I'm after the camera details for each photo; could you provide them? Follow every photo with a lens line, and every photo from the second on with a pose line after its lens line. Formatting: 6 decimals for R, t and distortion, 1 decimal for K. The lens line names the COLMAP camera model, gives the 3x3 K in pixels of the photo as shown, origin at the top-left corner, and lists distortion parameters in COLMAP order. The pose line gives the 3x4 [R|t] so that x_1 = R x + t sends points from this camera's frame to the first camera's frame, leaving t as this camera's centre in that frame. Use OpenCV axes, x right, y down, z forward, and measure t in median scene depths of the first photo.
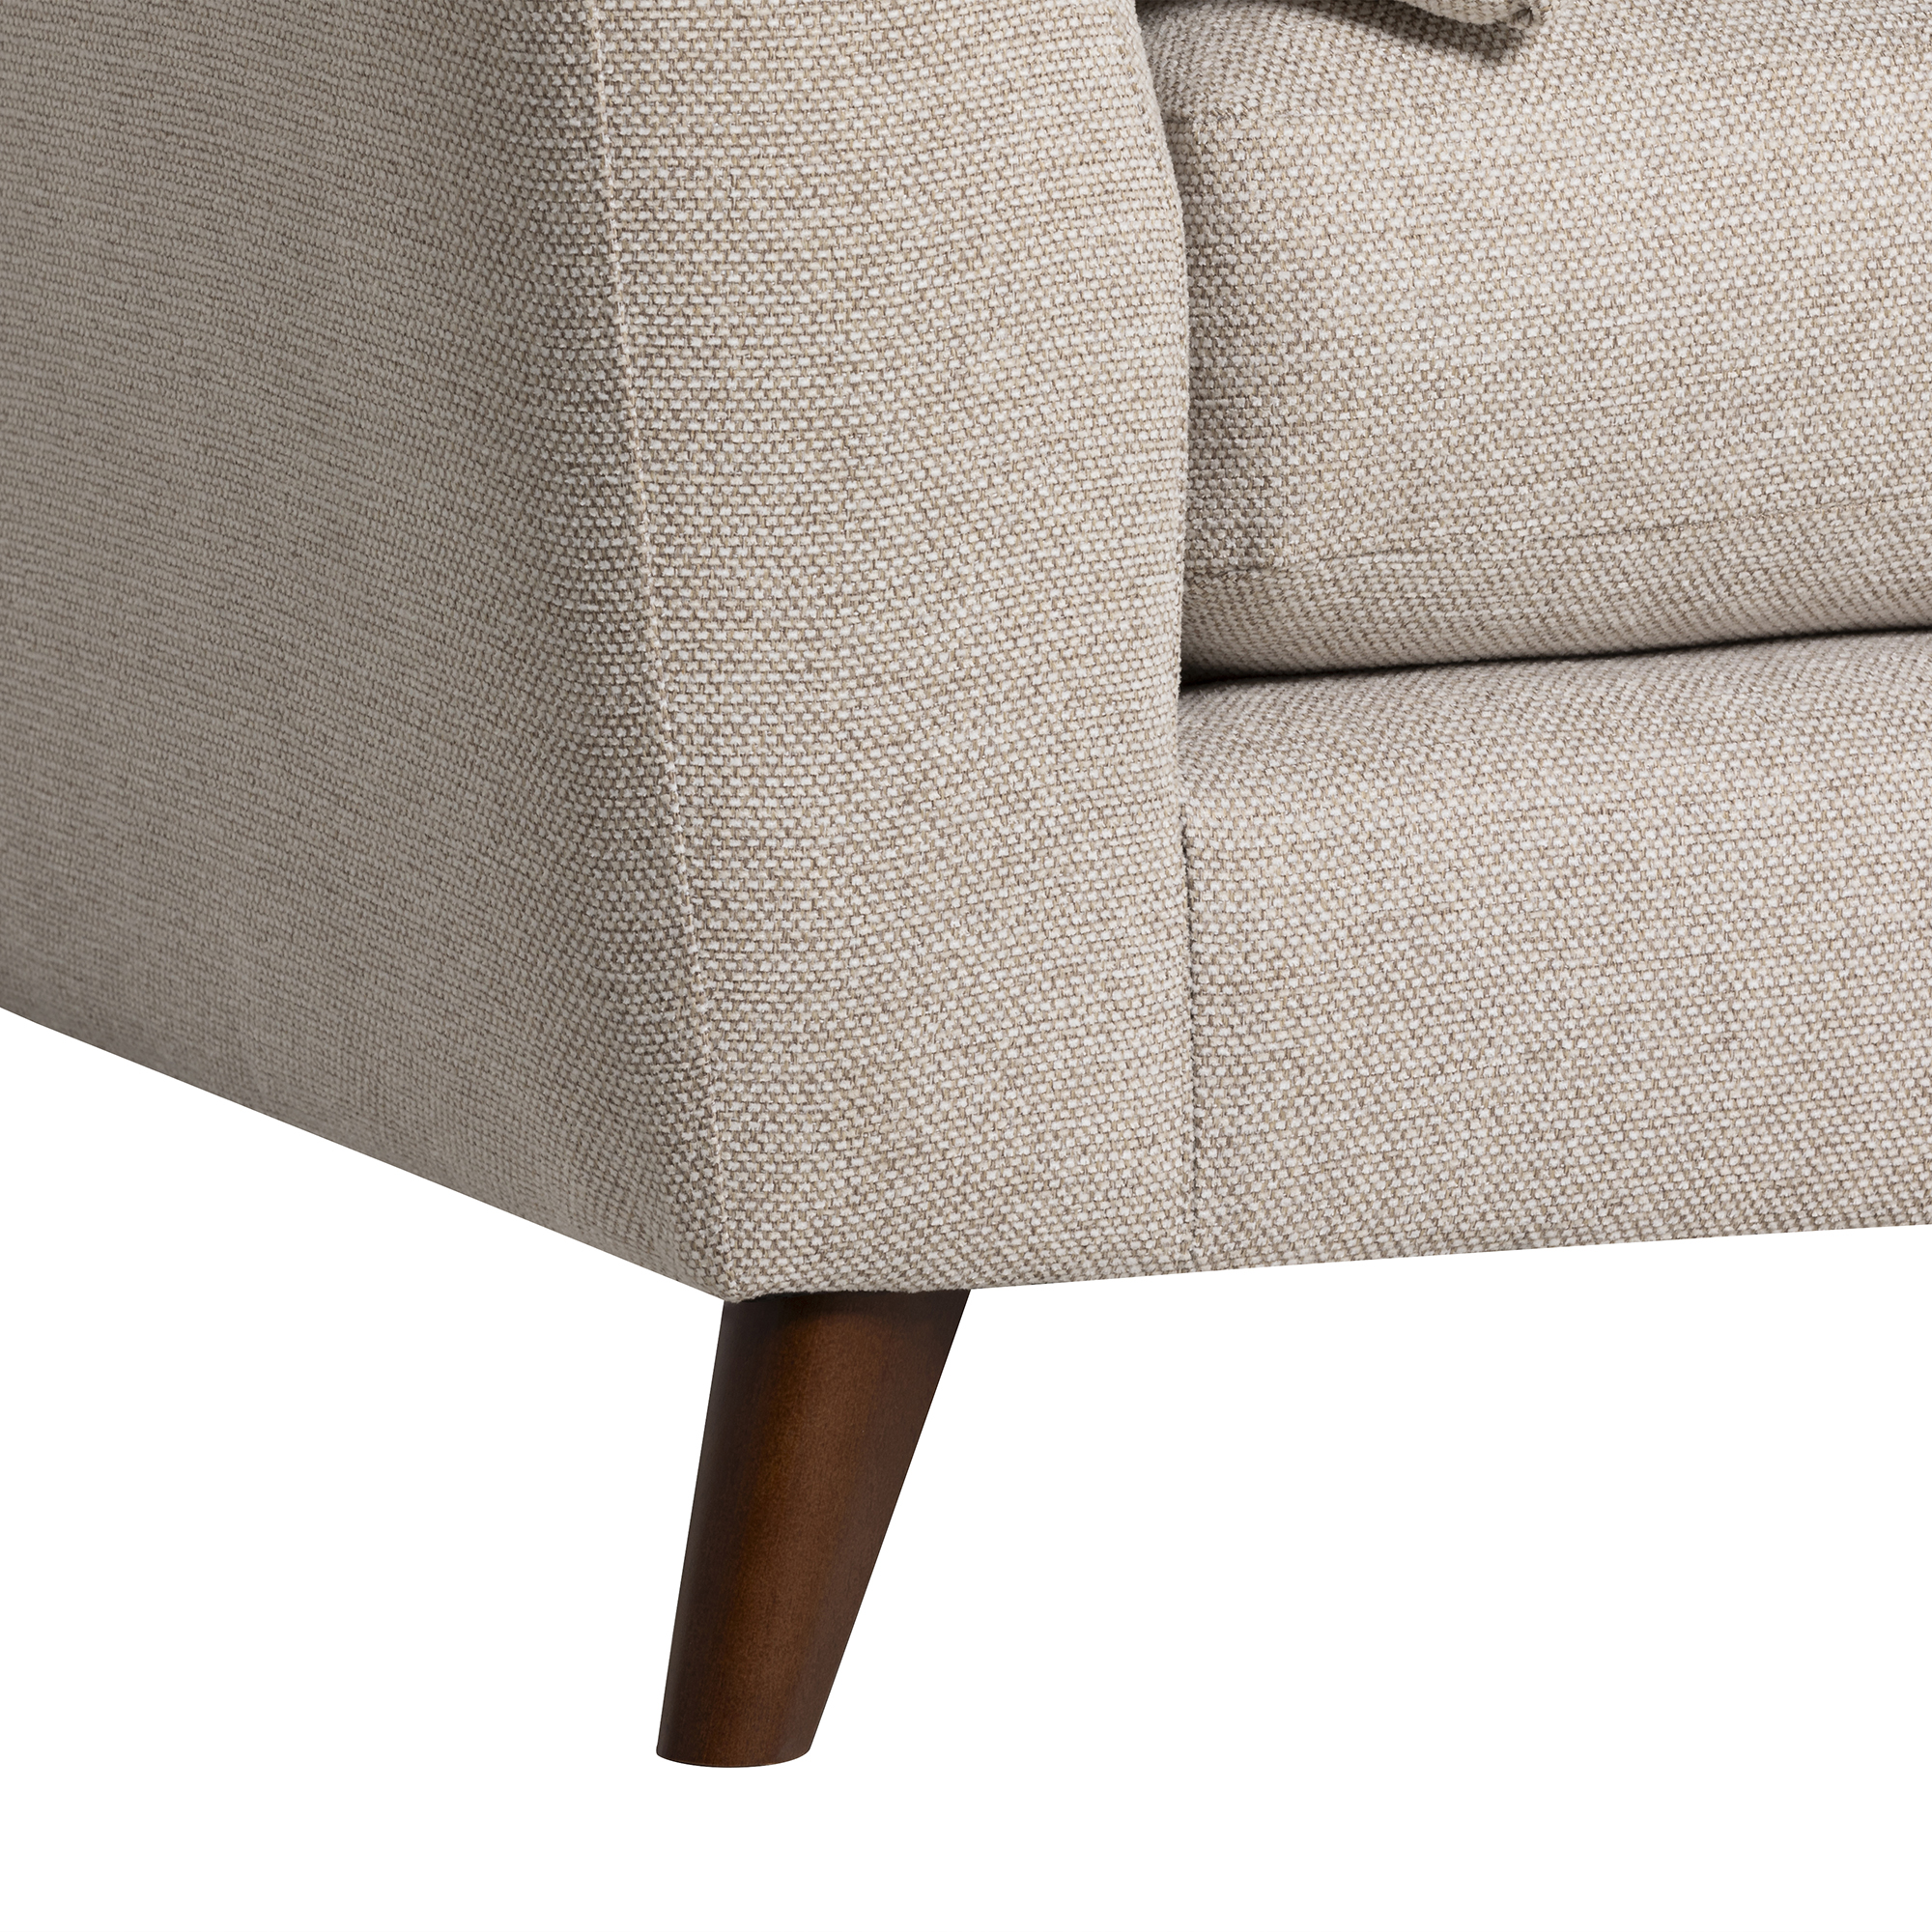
lens RADIAL K [[9202.4, 0, 966.0], [0, 9202.4, 966.0], [0, 0, 1]] dist [0.086325, -8.438781]
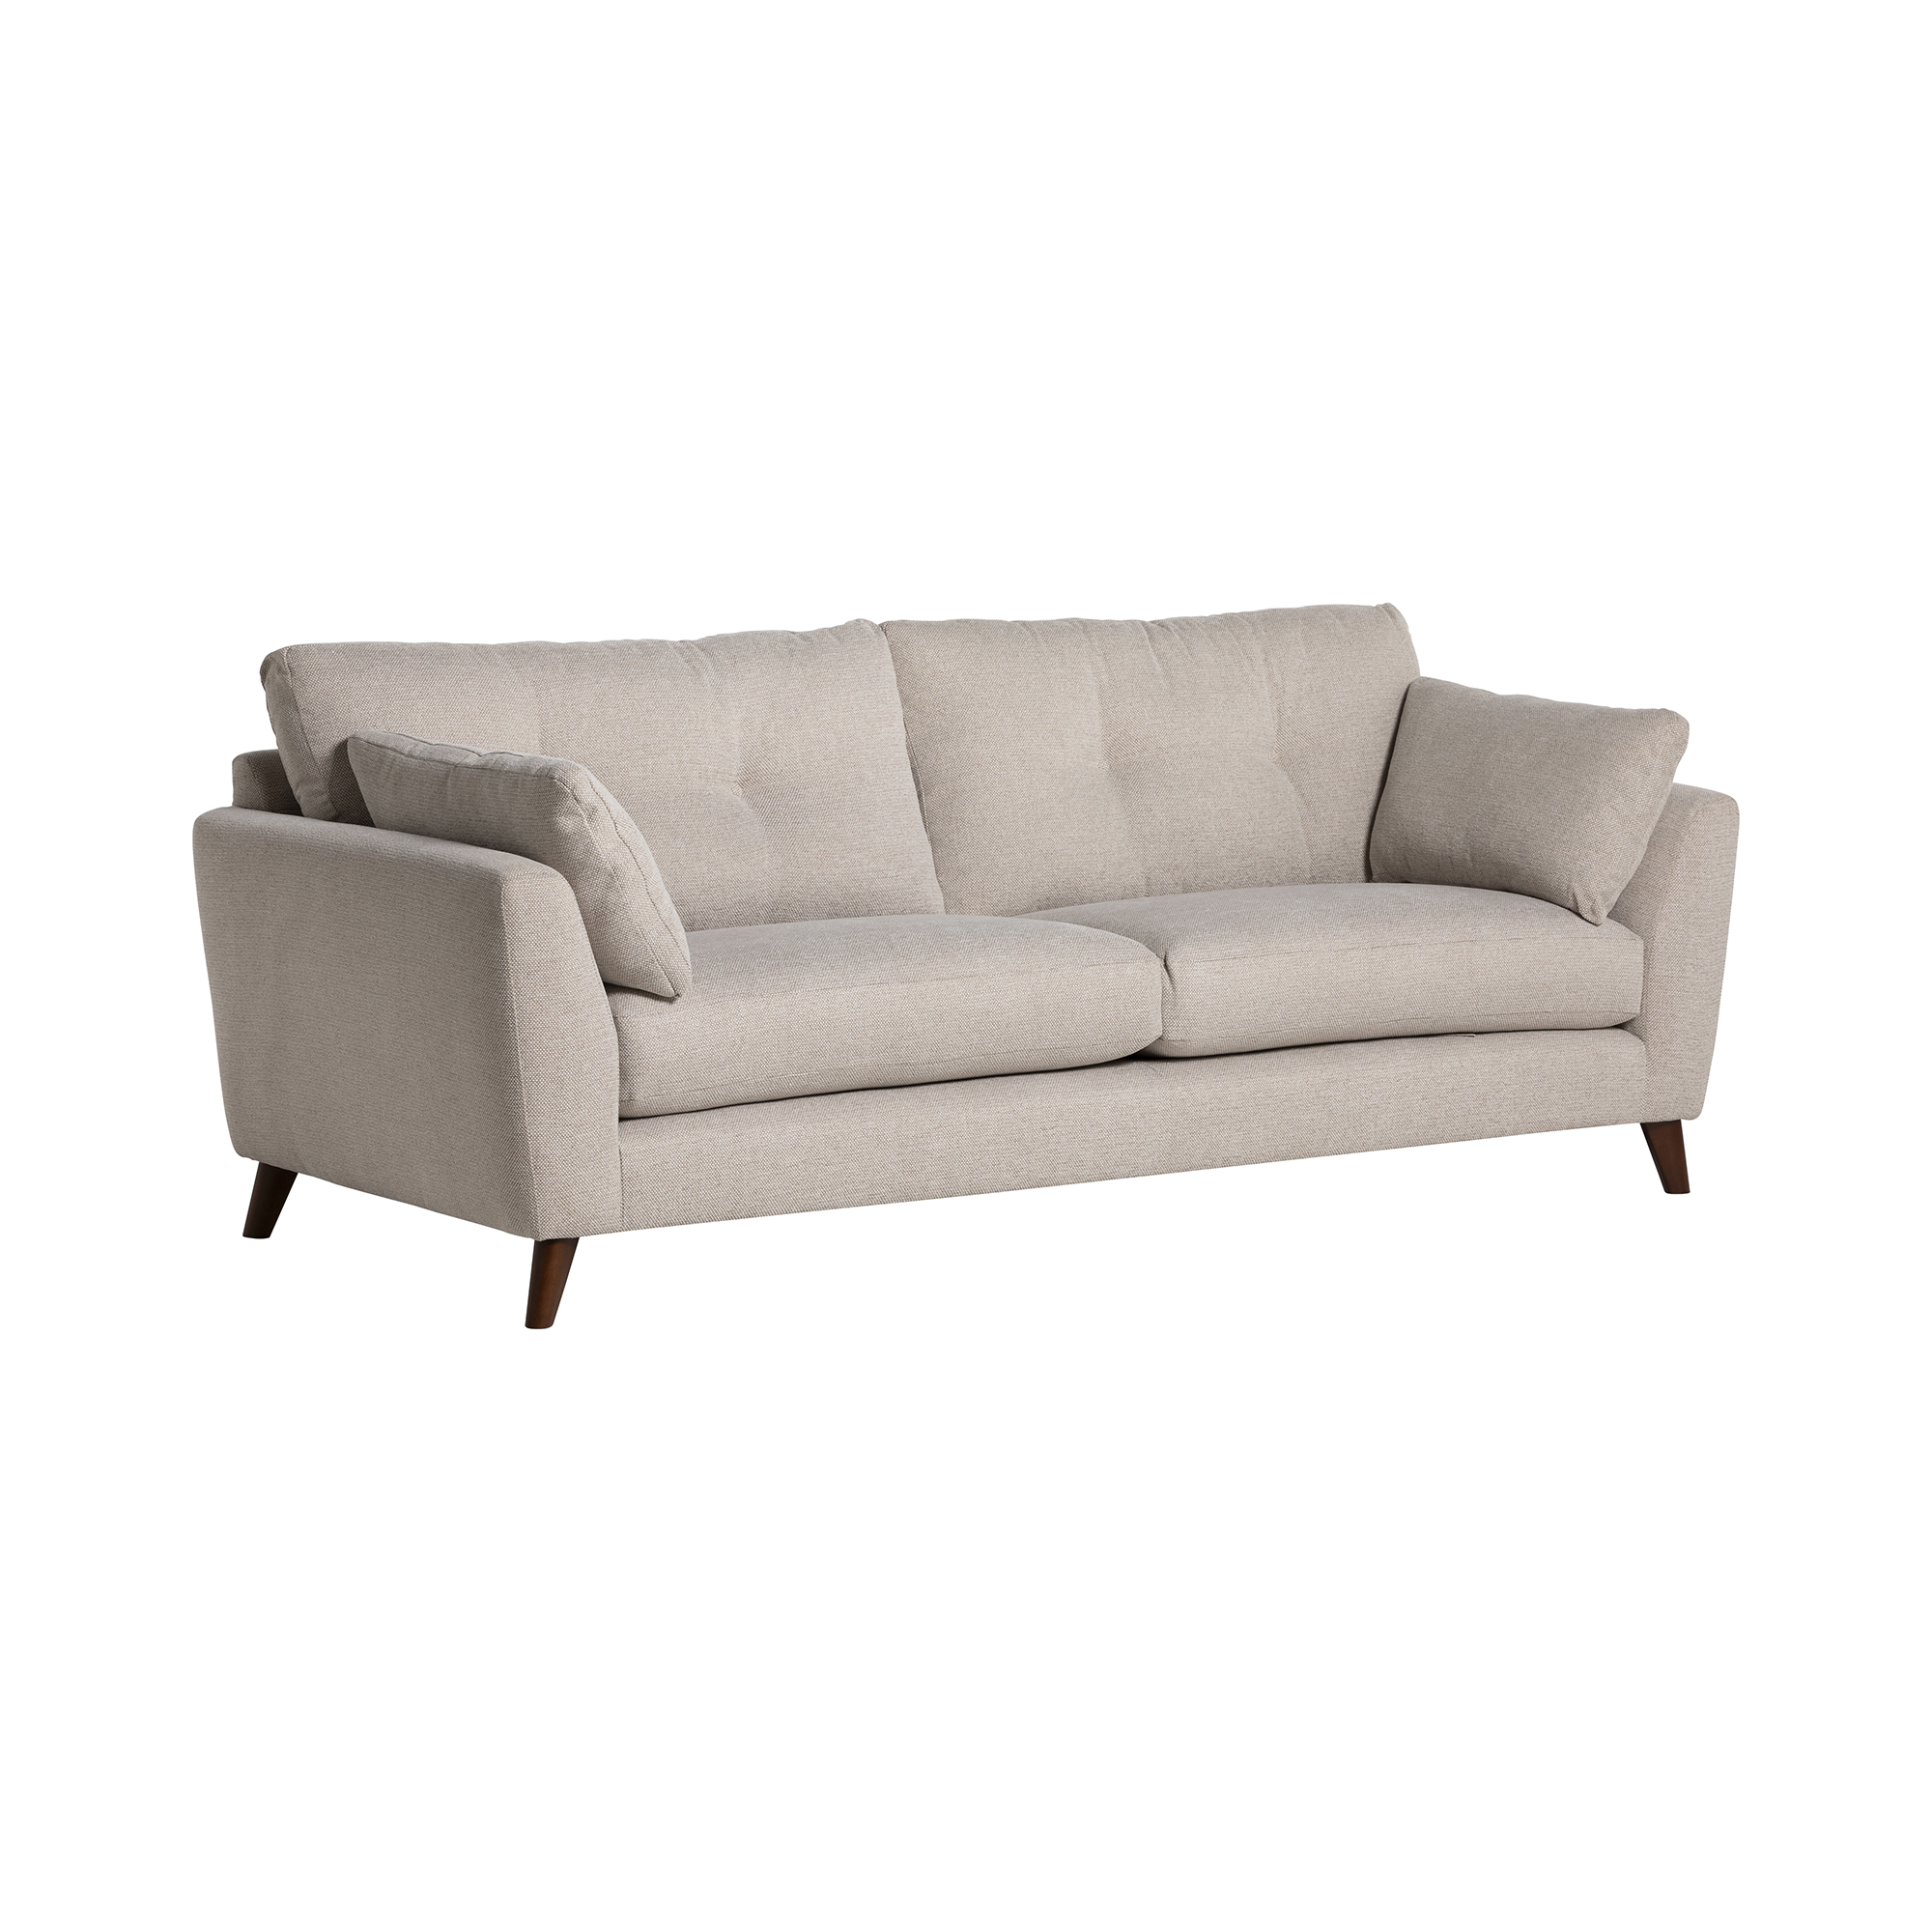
lens RADIAL K [[6108.5, 0, 966.0], [0, 6108.5, 966.0], [0, 0, 1]] dist [0.221982, 0.545912]
pose [[0.980960, -0.030232, 0.191844, -0.455712], [0.032042, 0.999466, -0.006340, -0.092129], [-0.191550, 0.012367, 0.981405, -2.519957]]
